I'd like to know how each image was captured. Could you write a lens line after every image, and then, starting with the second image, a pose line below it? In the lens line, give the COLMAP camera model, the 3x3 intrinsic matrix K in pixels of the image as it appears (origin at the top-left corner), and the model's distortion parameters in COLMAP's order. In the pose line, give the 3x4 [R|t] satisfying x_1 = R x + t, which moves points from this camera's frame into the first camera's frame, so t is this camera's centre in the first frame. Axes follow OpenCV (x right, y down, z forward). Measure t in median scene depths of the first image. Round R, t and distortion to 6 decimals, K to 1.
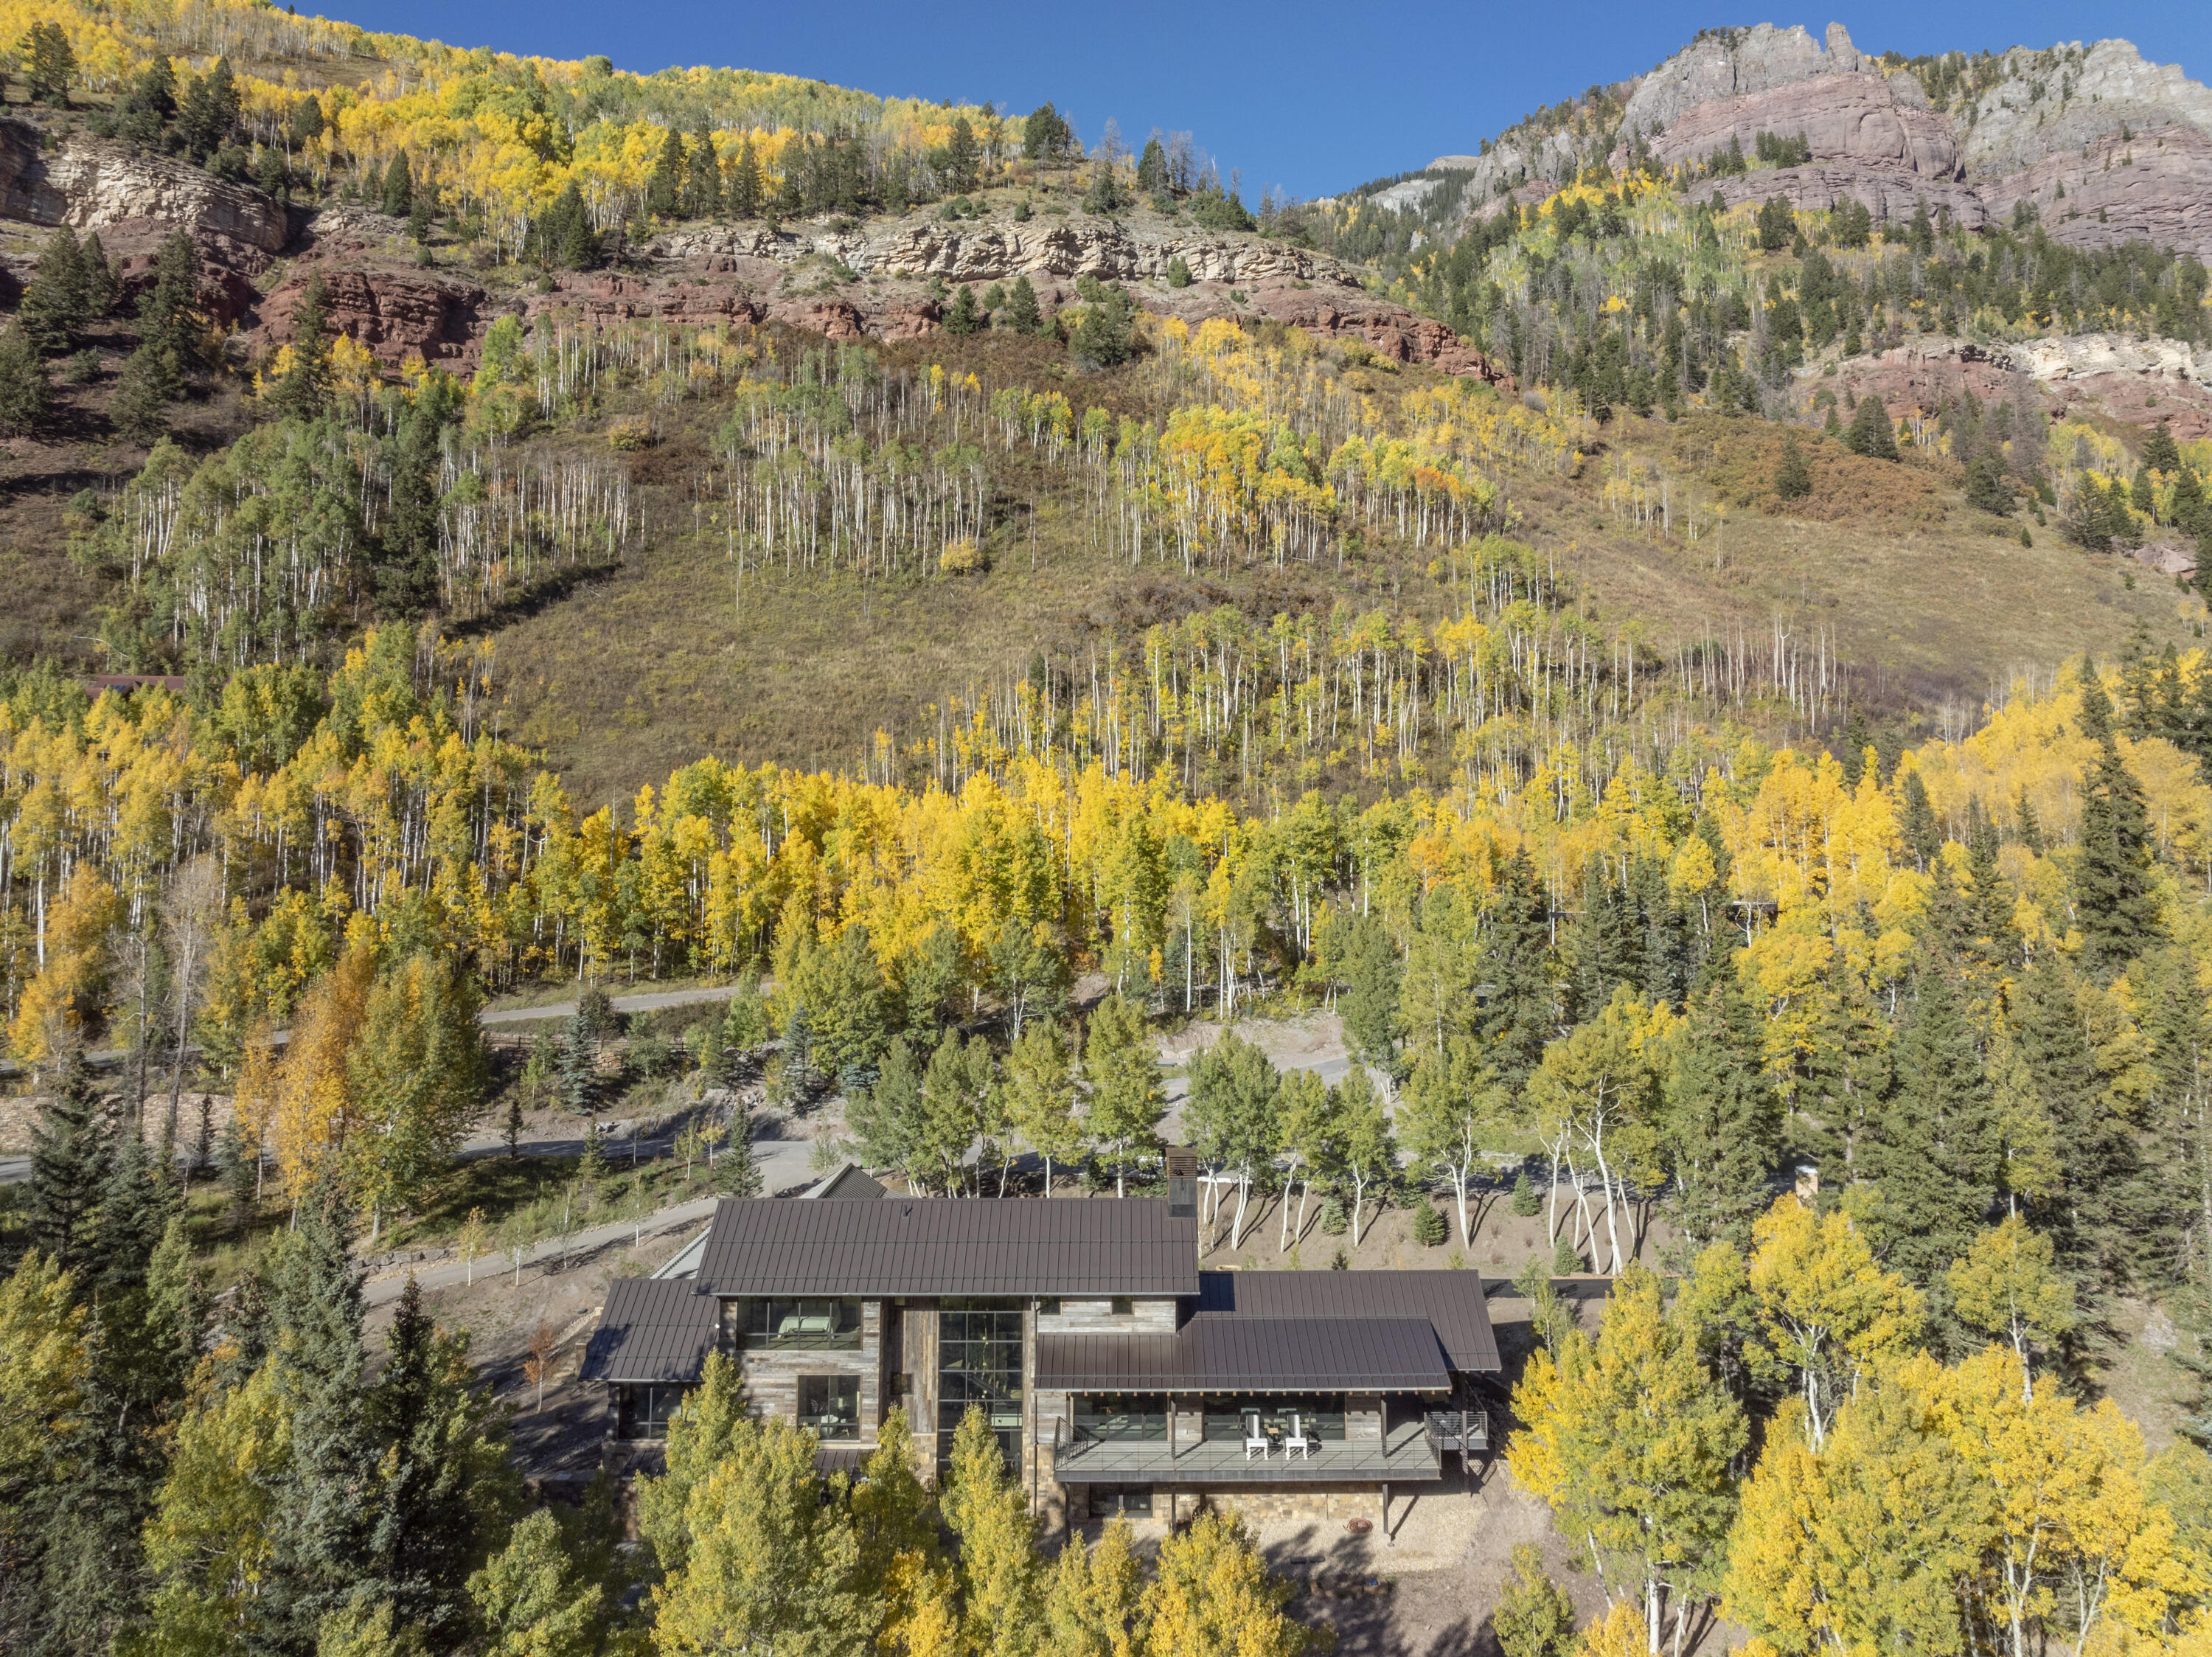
lens RADIAL K [[1614.7, 0, 1135.1], [0, 1614.7, 598.6], [0, 0, 1]] dist [-0.037284, 0.011306]
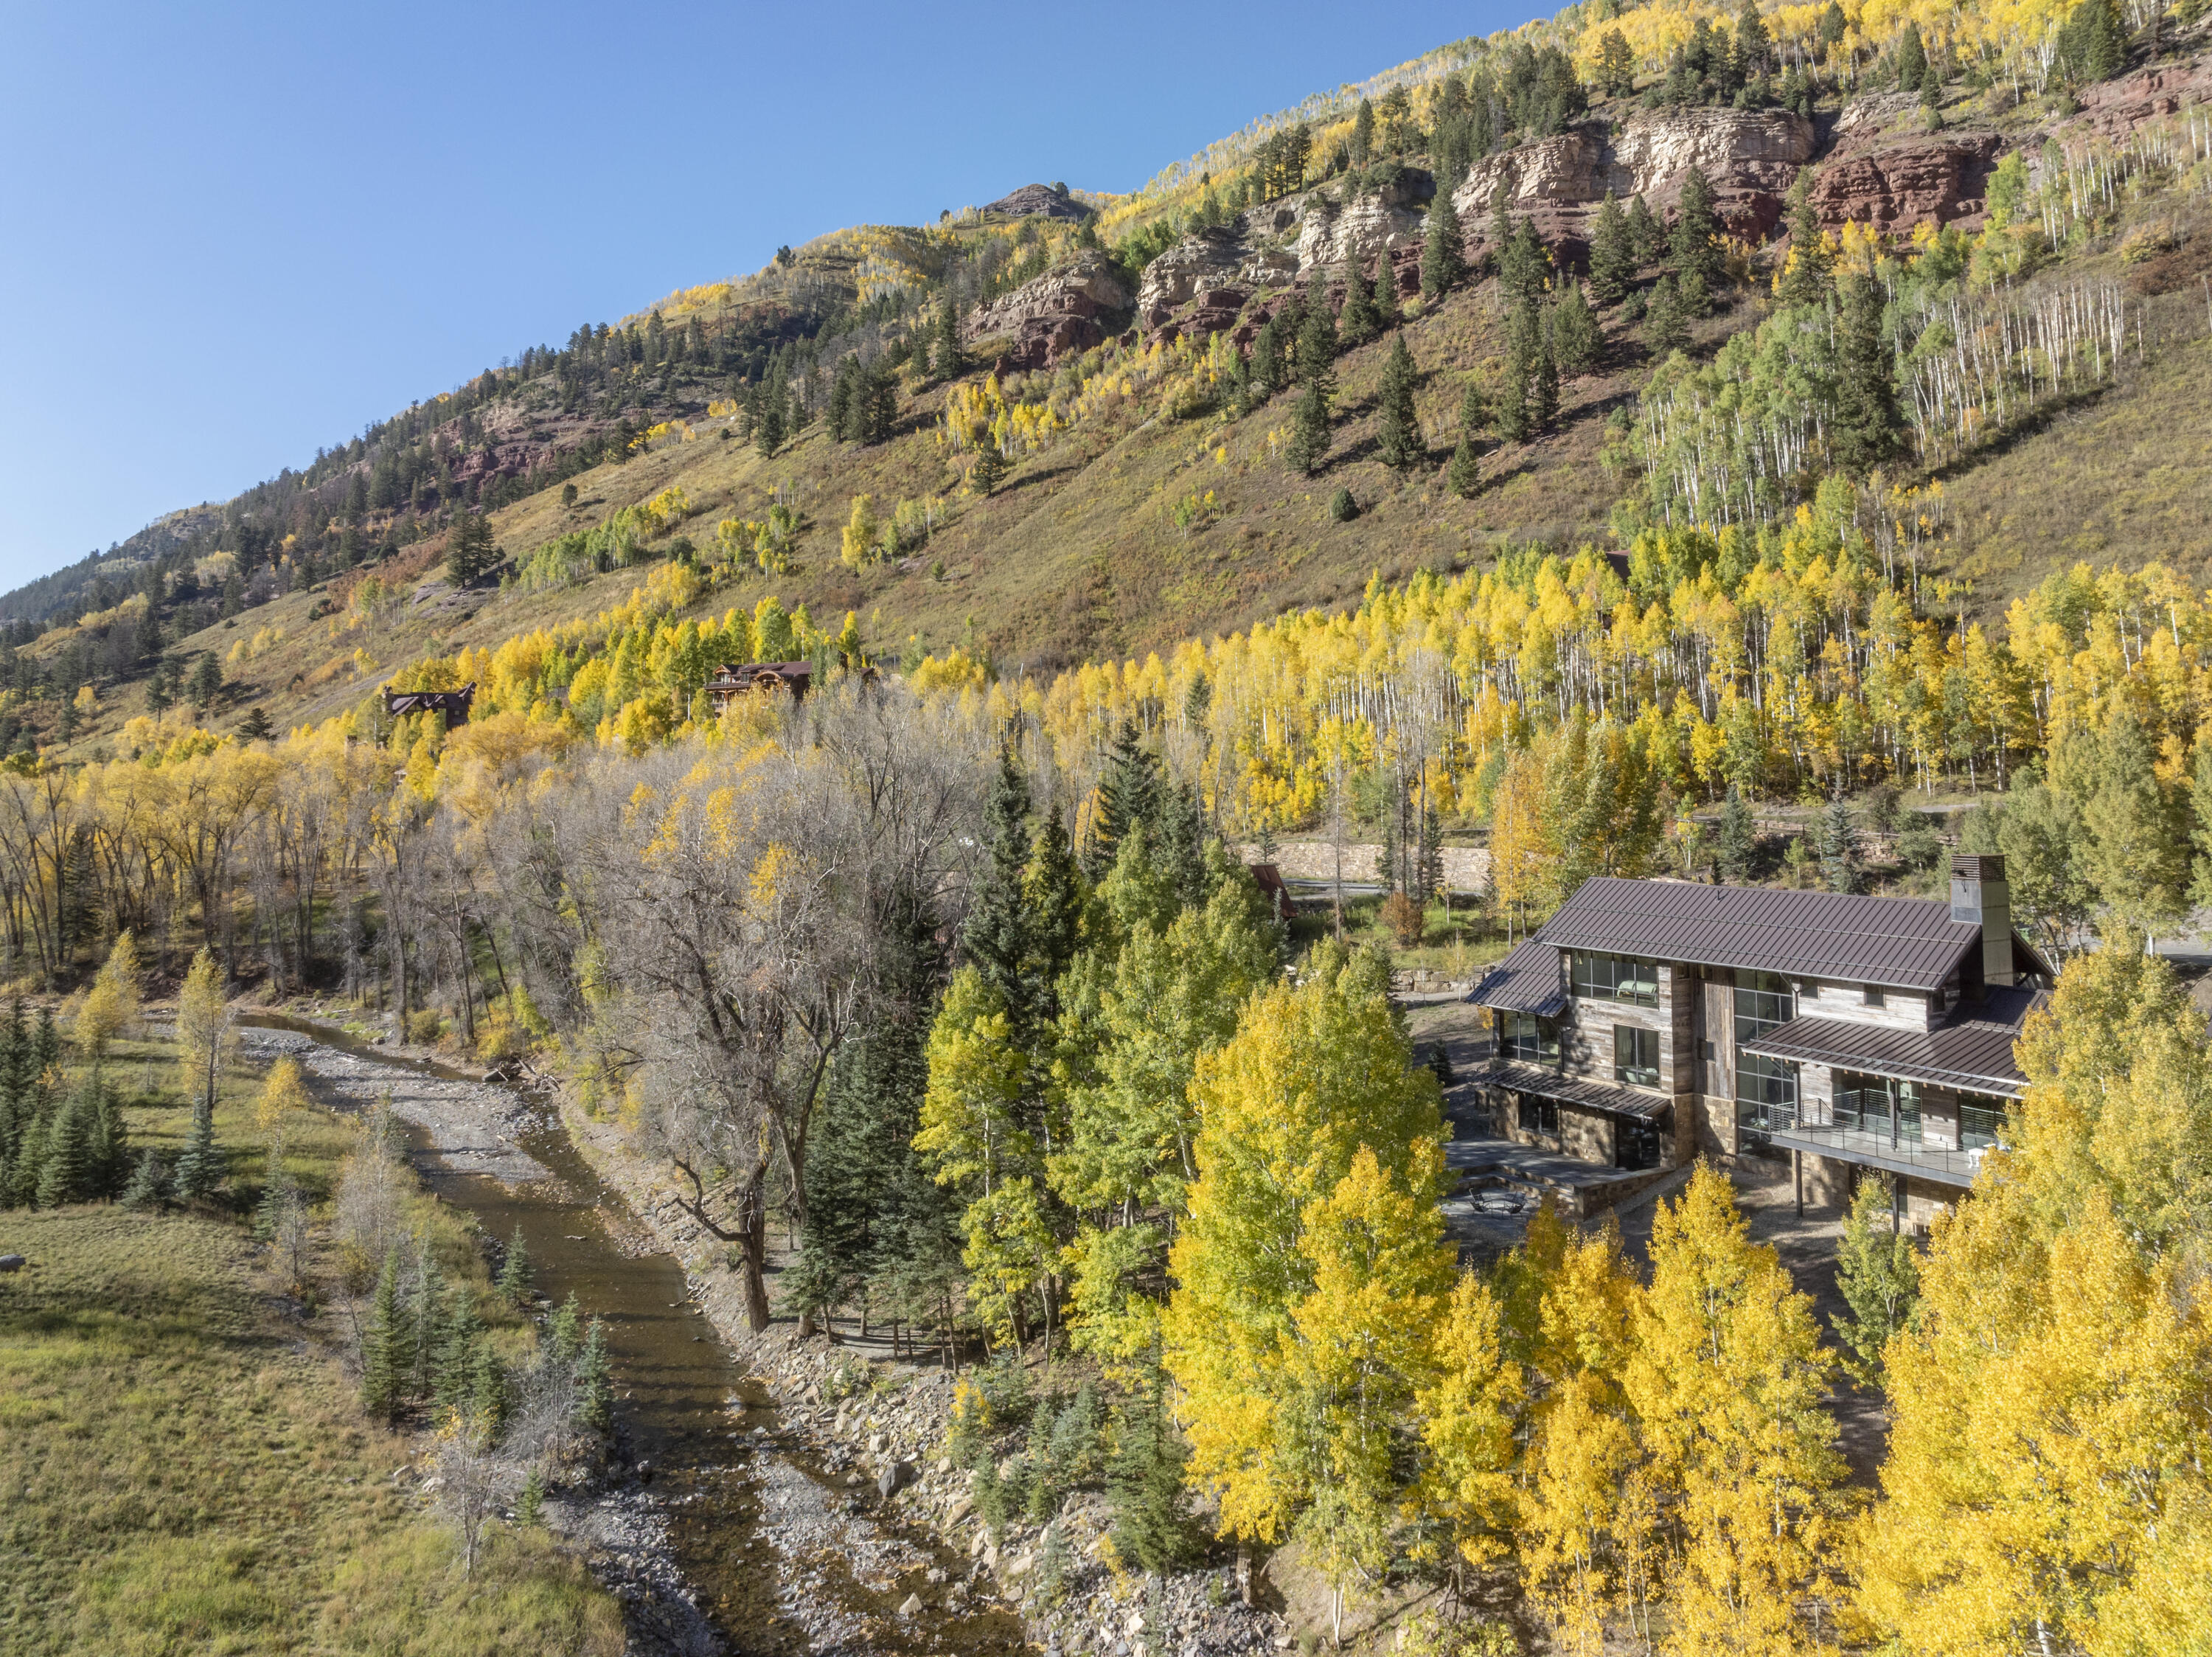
lens RADIAL K [[1614.7, 0, 1135.1], [0, 1614.7, 598.6], [0, 0, 1]] dist [-0.037284, 0.011306]
pose [[0.527247, -0.079505, -0.845984, 0.158312], [0.126529, 0.991859, -0.014358, 0.045630], [0.840239, -0.099471, 0.533014, 0.042769]]
